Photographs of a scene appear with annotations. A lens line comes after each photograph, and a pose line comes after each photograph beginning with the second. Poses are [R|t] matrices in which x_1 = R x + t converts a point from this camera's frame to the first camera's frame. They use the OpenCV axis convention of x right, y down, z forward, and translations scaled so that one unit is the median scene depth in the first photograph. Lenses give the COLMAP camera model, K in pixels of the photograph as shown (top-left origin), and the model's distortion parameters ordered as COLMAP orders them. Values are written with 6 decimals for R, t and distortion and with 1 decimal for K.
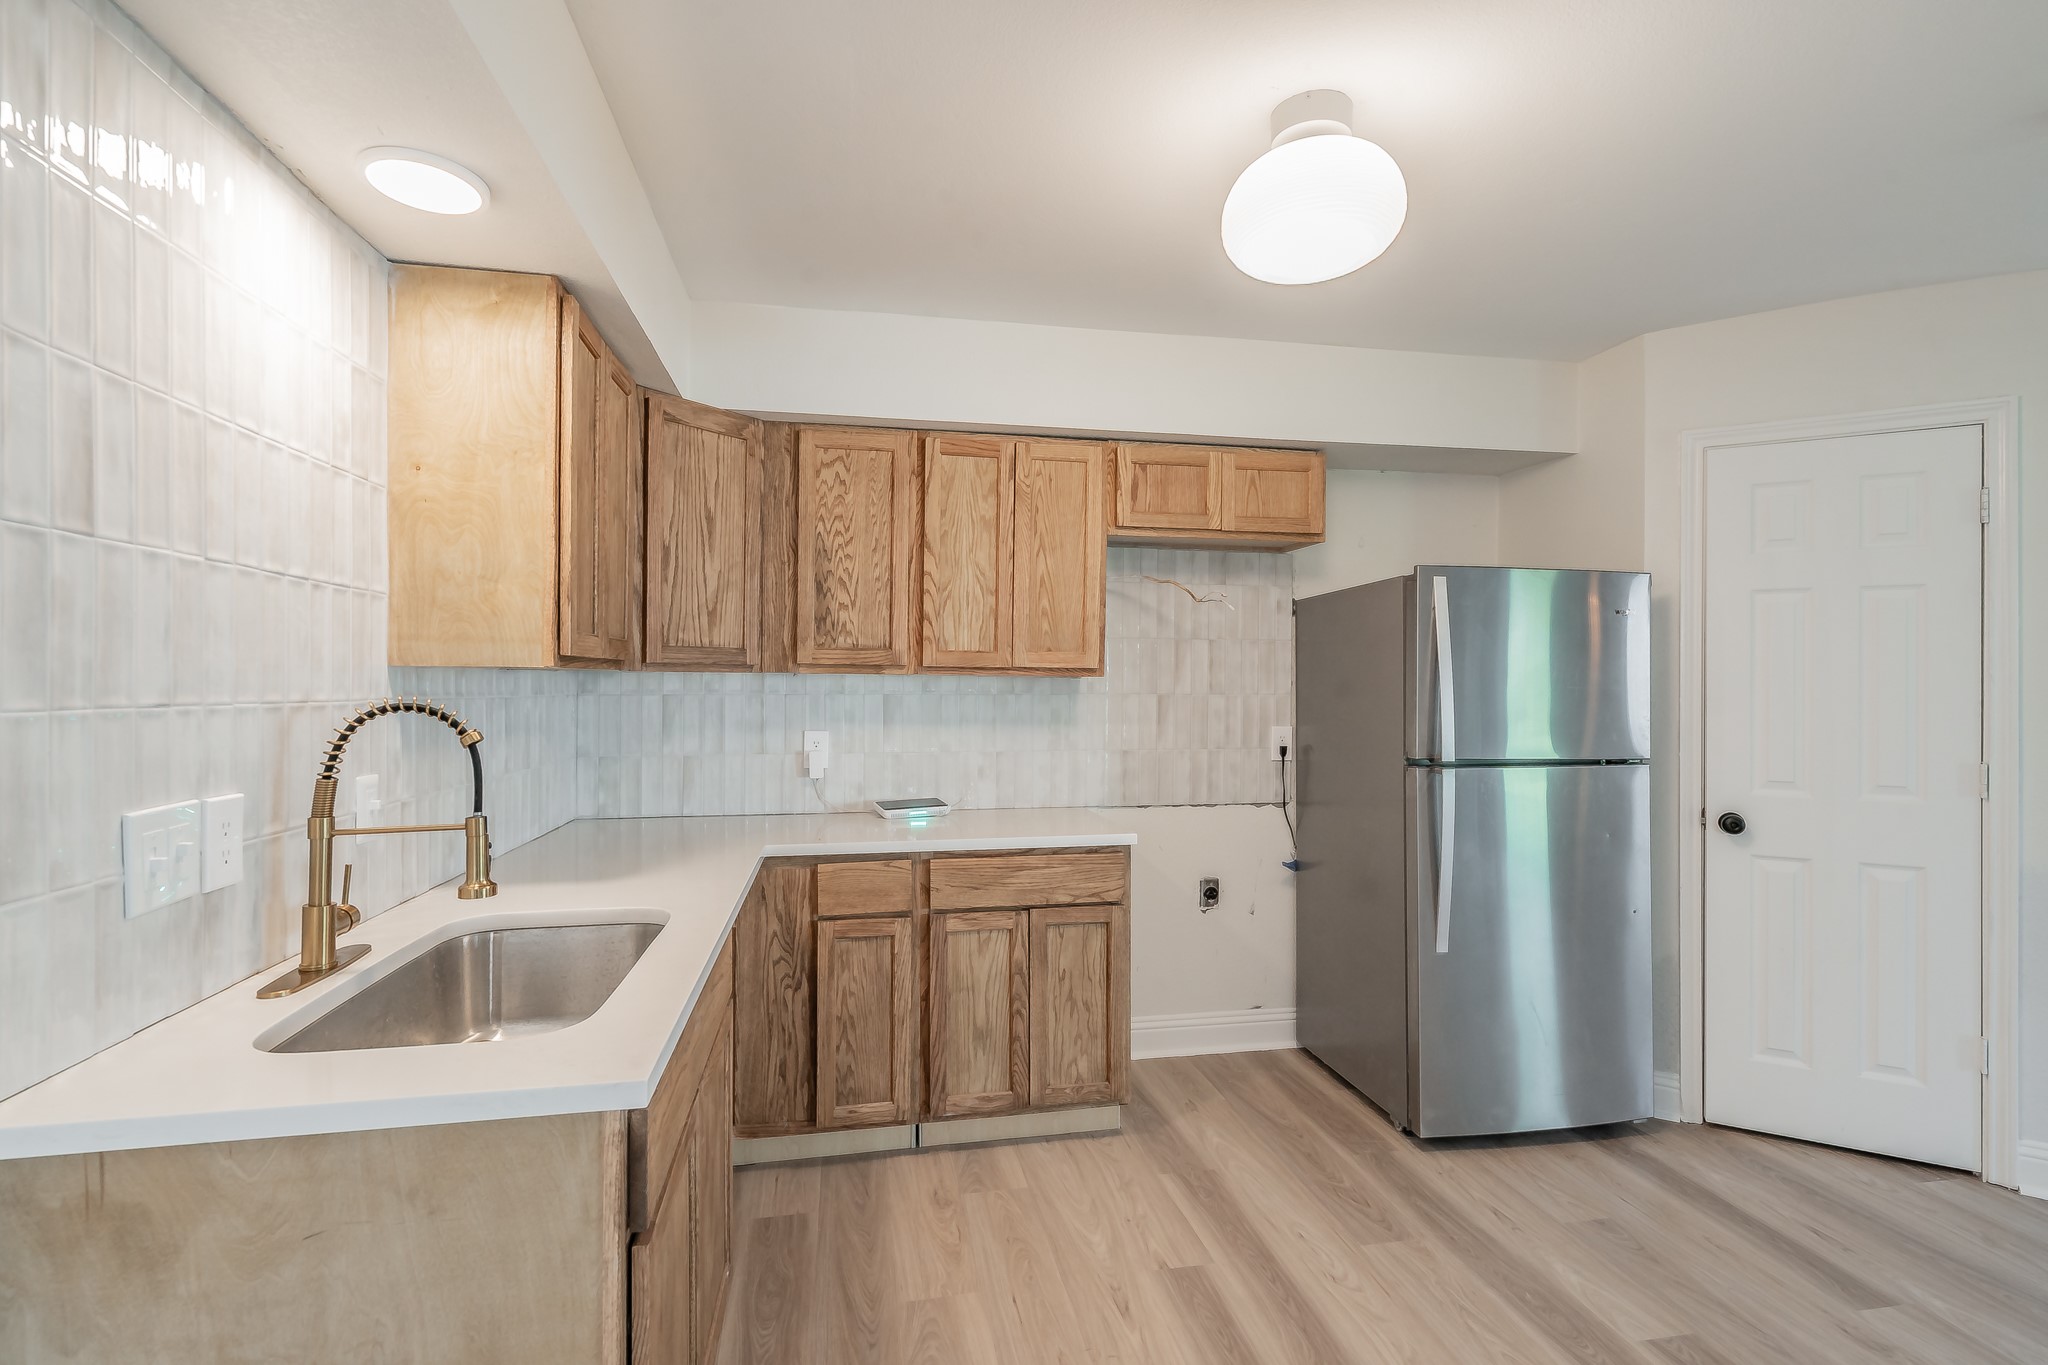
lens RADIAL K [[946.3, 0, 1020.1], [0, 946.3, 681.0], [0, 0, 1]] dist [0.003464, -0.000020]
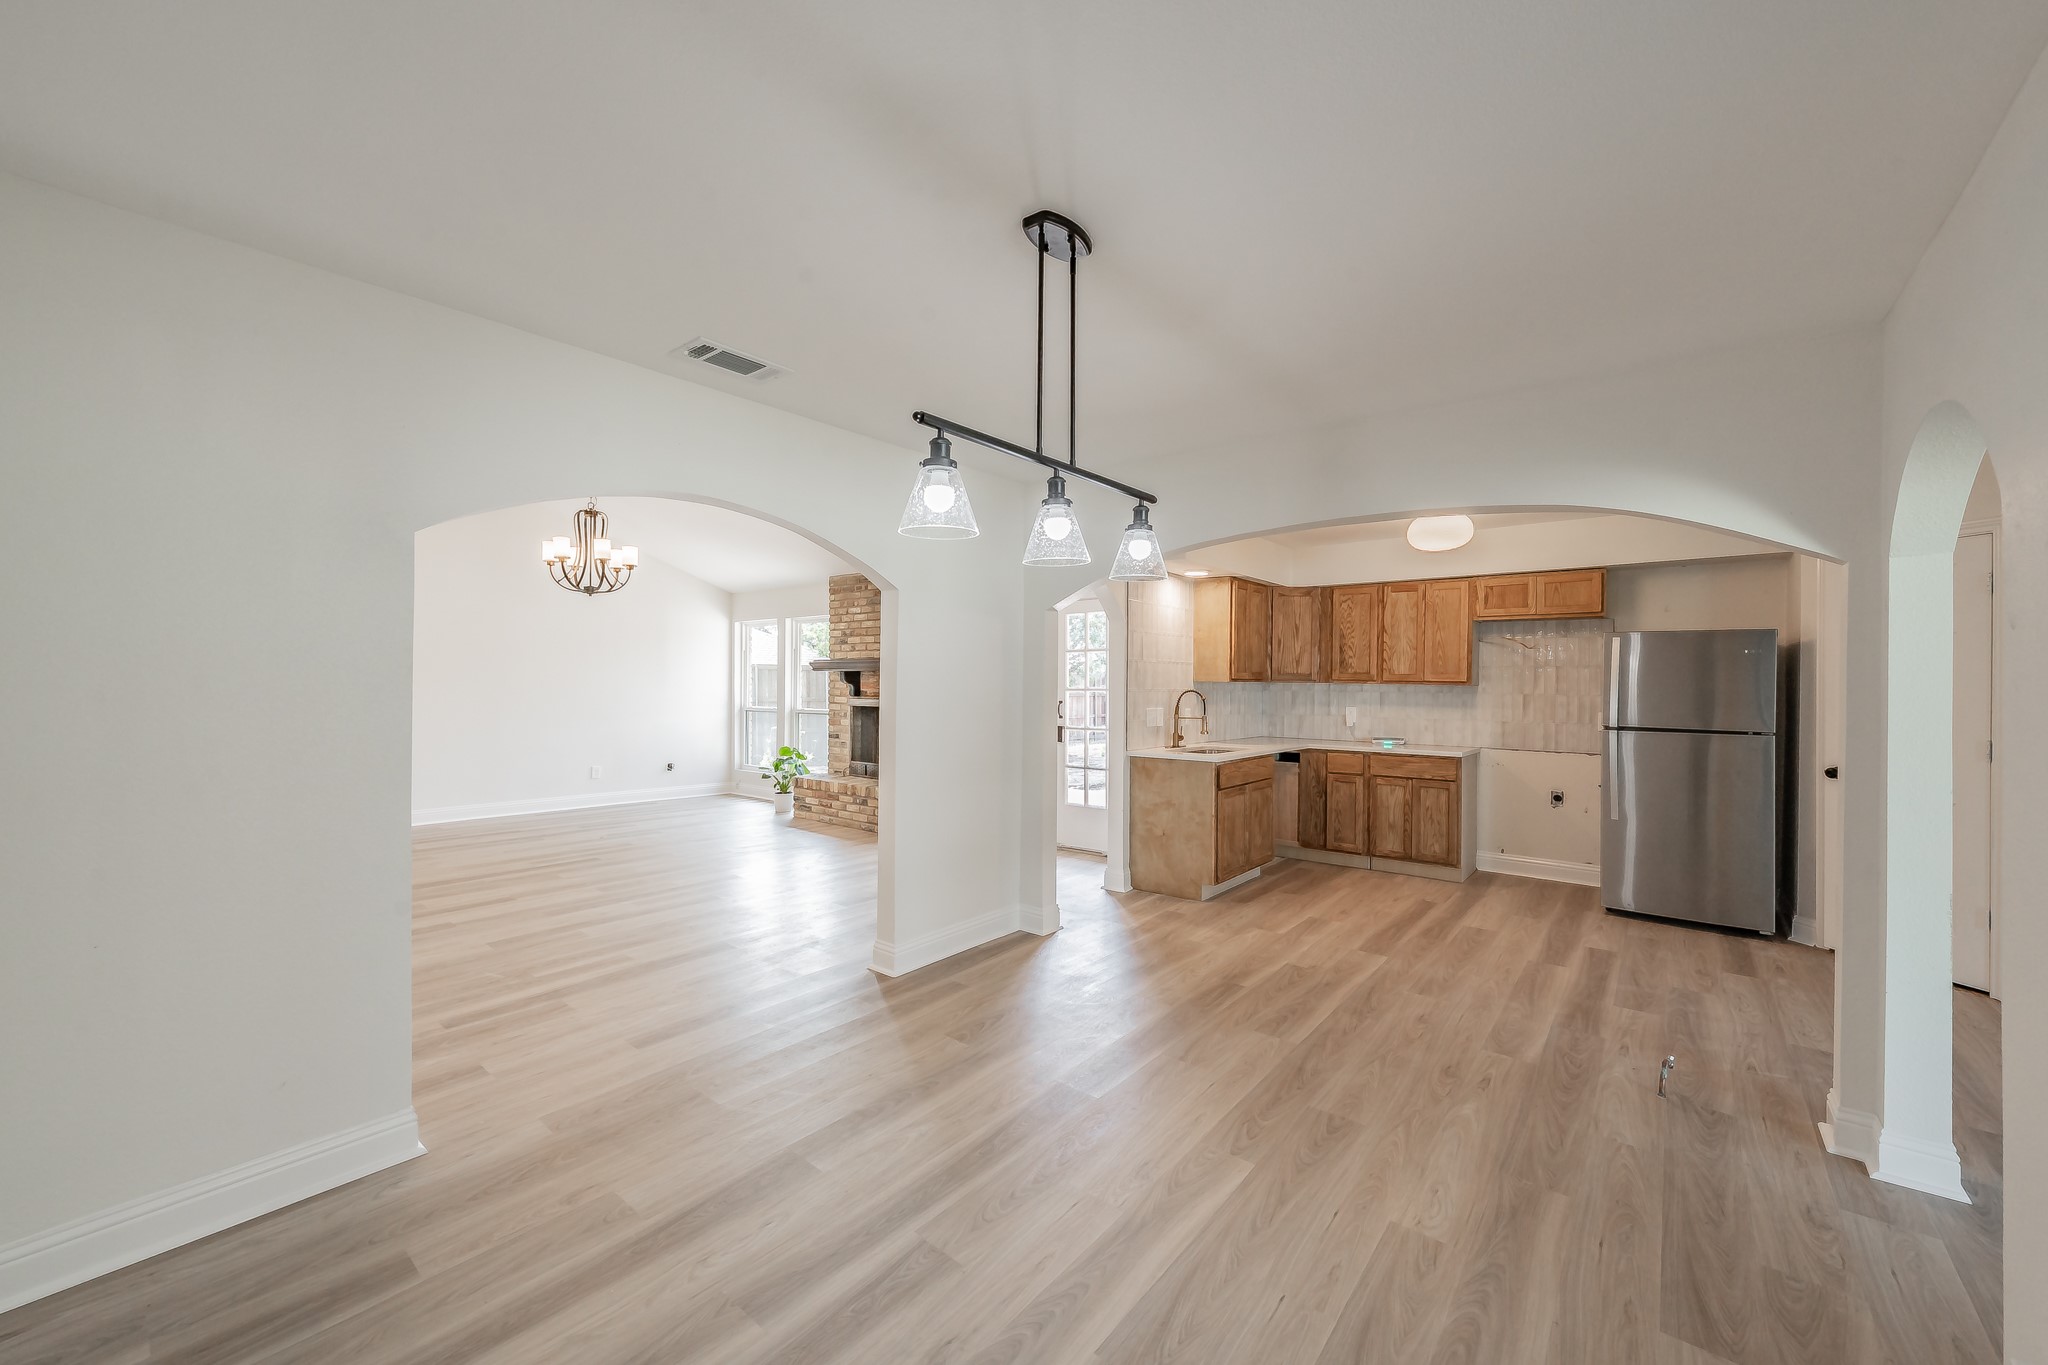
lens RADIAL K [[772.1, 0, 1040.5], [0, 772.1, 680.5], [0, 0, 1]] dist [-0.000865, 0.000026]
pose [[0.650582, 0.001042, -0.759435, 0.903681], [-0.006730, 0.999968, -0.004393, -0.000939], [0.759406, 0.007969, 0.650568, -1.044670]]
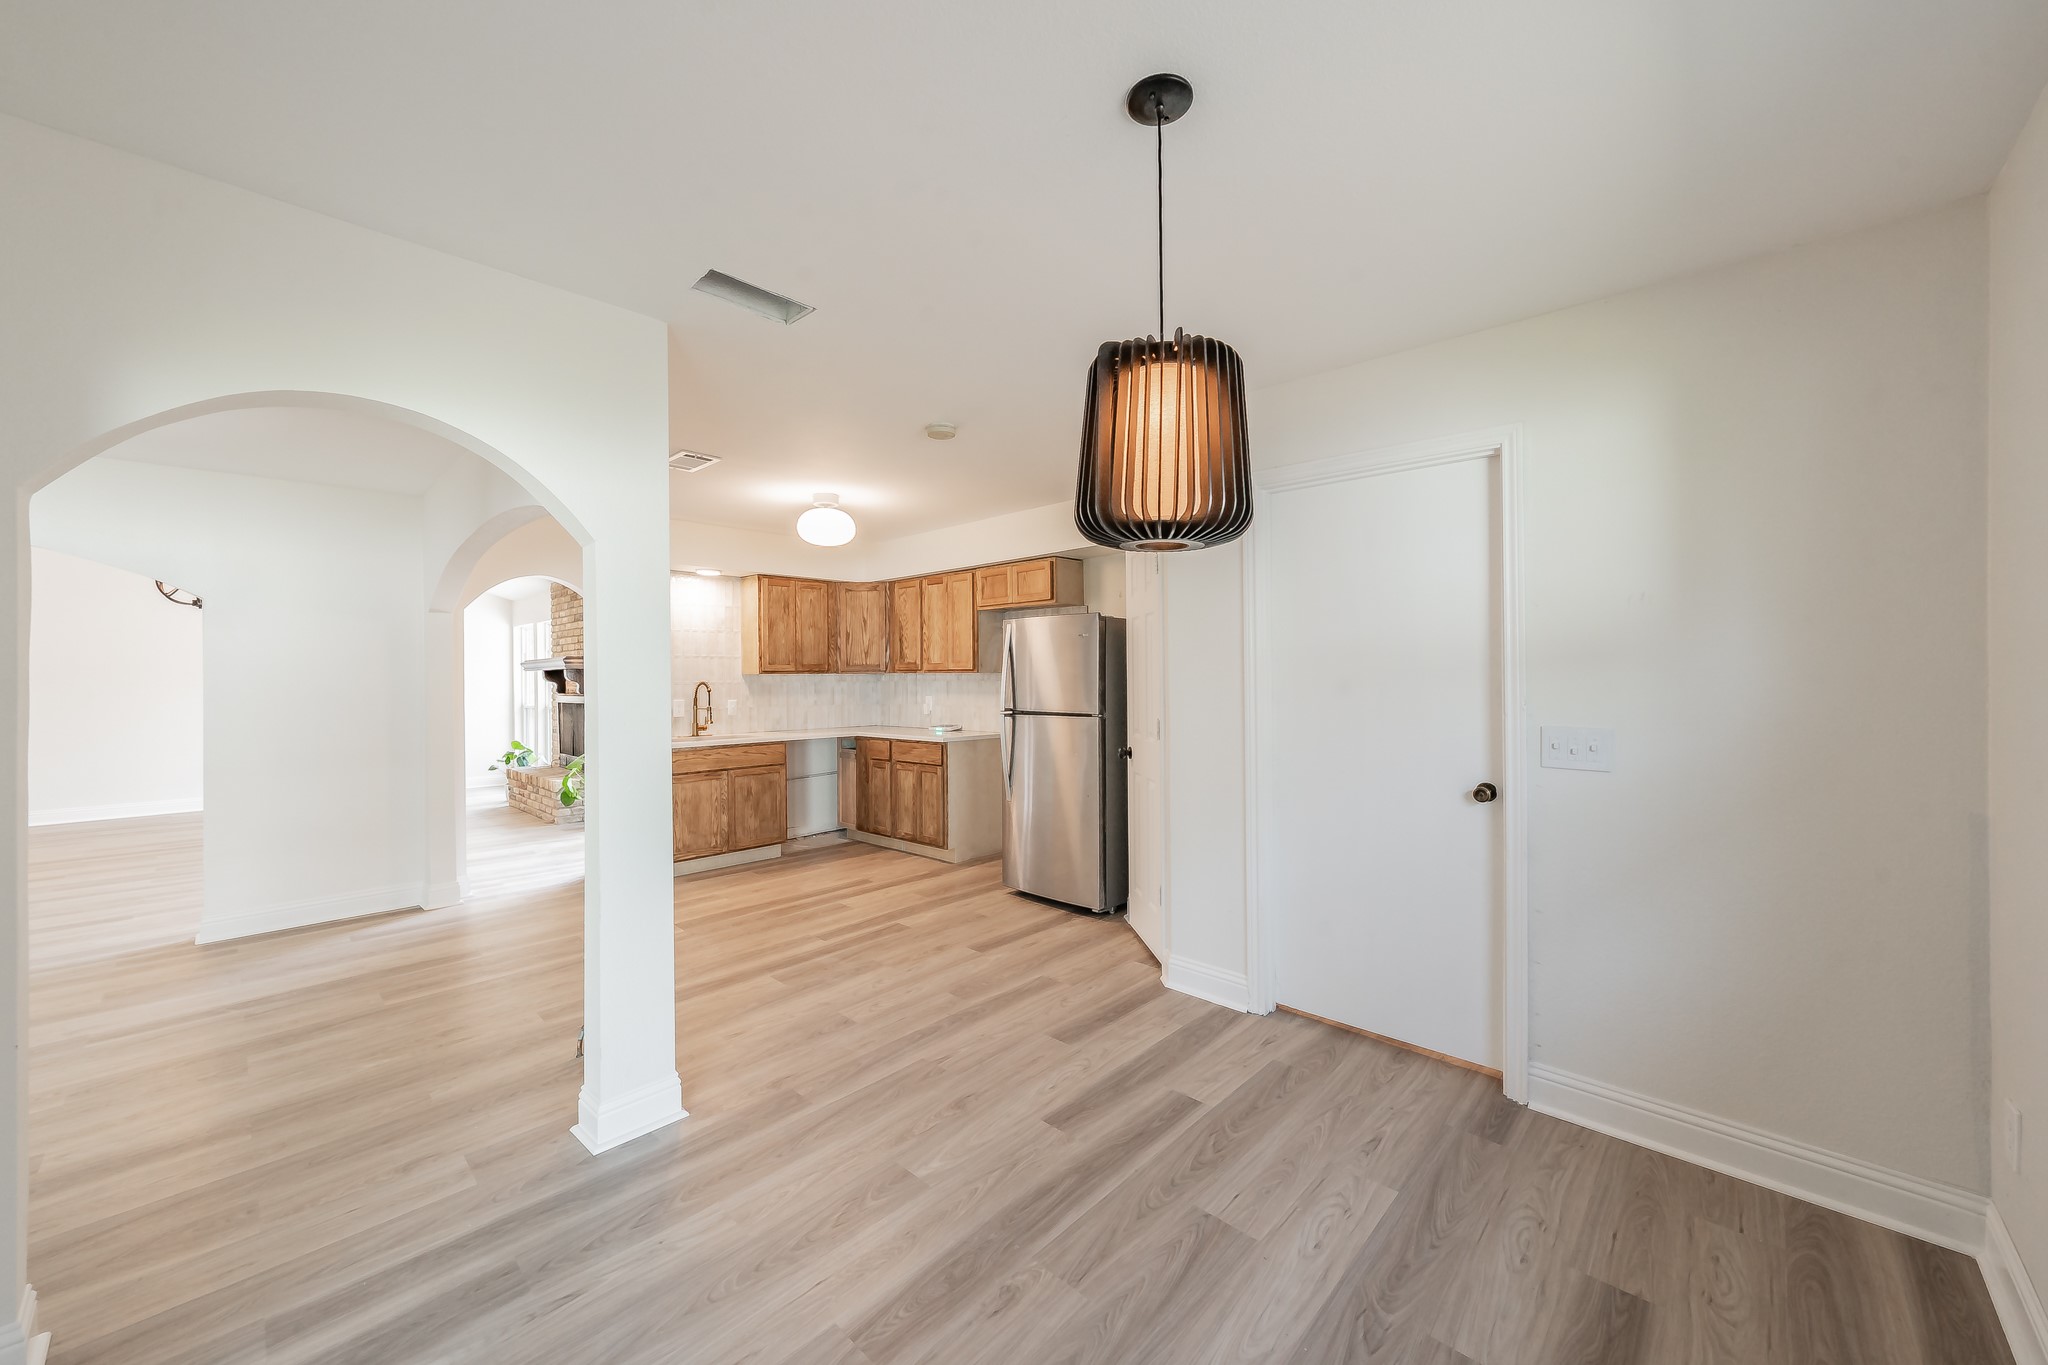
lens RADIAL K [[745.9, 0, 1035.9], [0, 745.9, 675.8], [0, 0, 1]] dist [-0.000159, -0.000061]
pose [[0.598725, -0.010025, -0.800892, 1.820221], [0.011435, 0.999927, -0.003968, 0.012745], [0.800873, -0.006782, 0.598796, 0.046734]]
